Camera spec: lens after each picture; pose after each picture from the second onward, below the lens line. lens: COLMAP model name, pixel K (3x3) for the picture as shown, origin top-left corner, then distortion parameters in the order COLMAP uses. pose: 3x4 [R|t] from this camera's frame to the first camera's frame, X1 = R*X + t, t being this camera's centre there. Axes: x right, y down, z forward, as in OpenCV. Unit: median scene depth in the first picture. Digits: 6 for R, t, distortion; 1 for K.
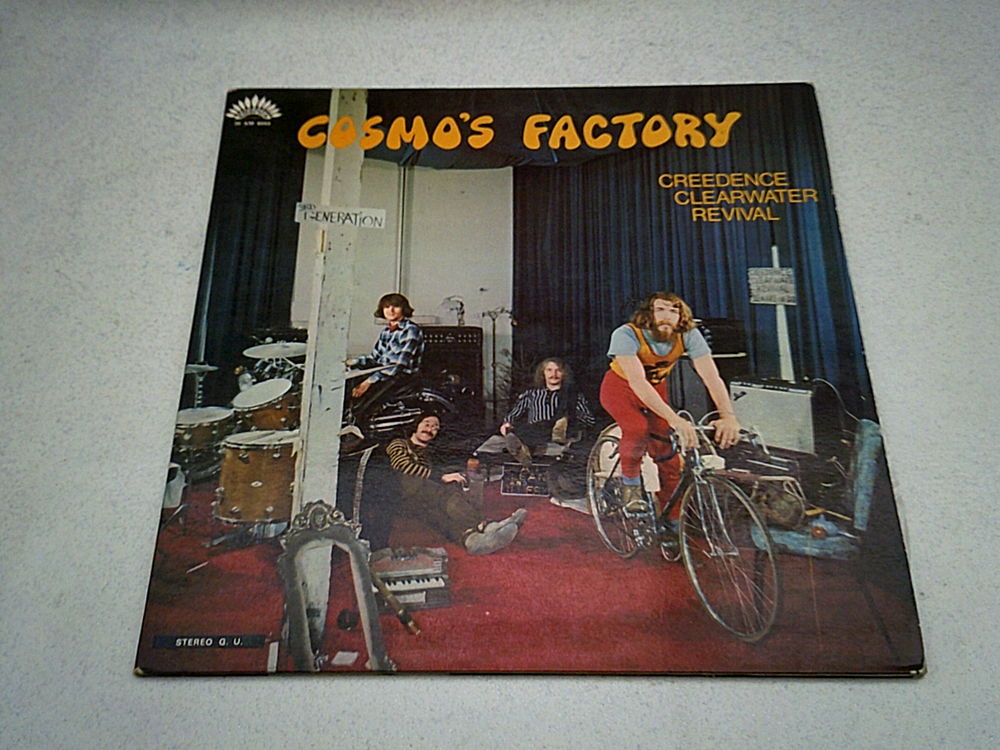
lens RADIAL K [[765.0, 0, 489.0], [0, 765.0, 354.3], [0, 0, 1]] dist [0.085314, -0.105836]
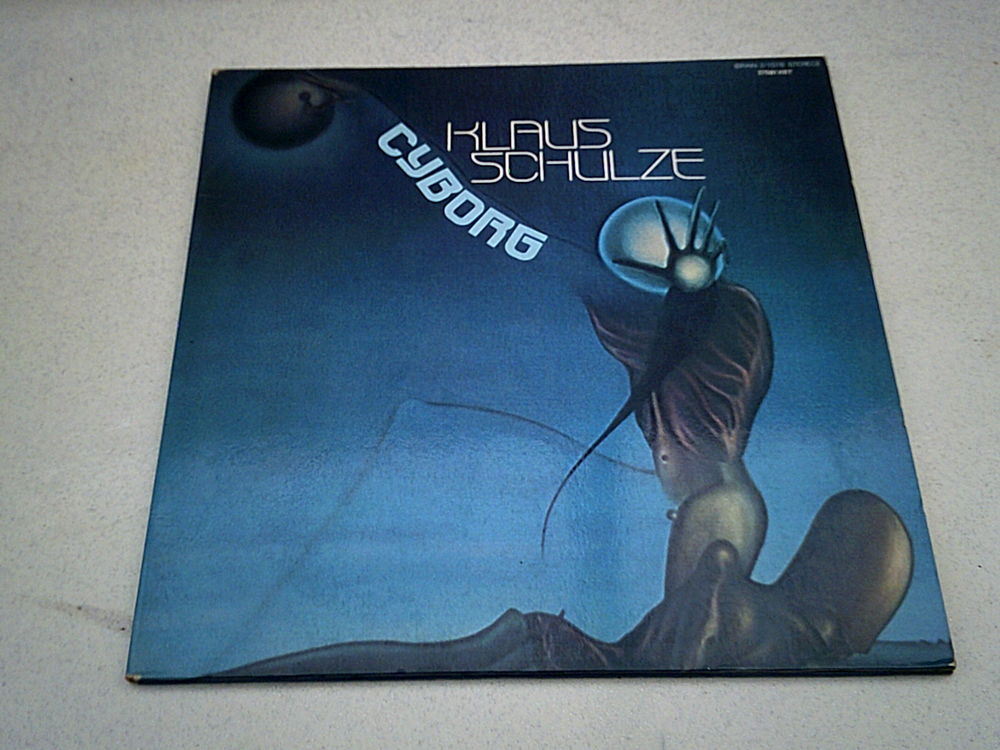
lens RADIAL K [[765.0, 0, 489.0], [0, 765.0, 354.3], [0, 0, 1]] dist [0.085314, -0.105836]
pose [[0.999064, -0.038214, 0.020243, 0.201065], [0.037919, 0.999172, 0.014769, 0.005045], [-0.020791, -0.013988, 0.999686, 0.021376]]
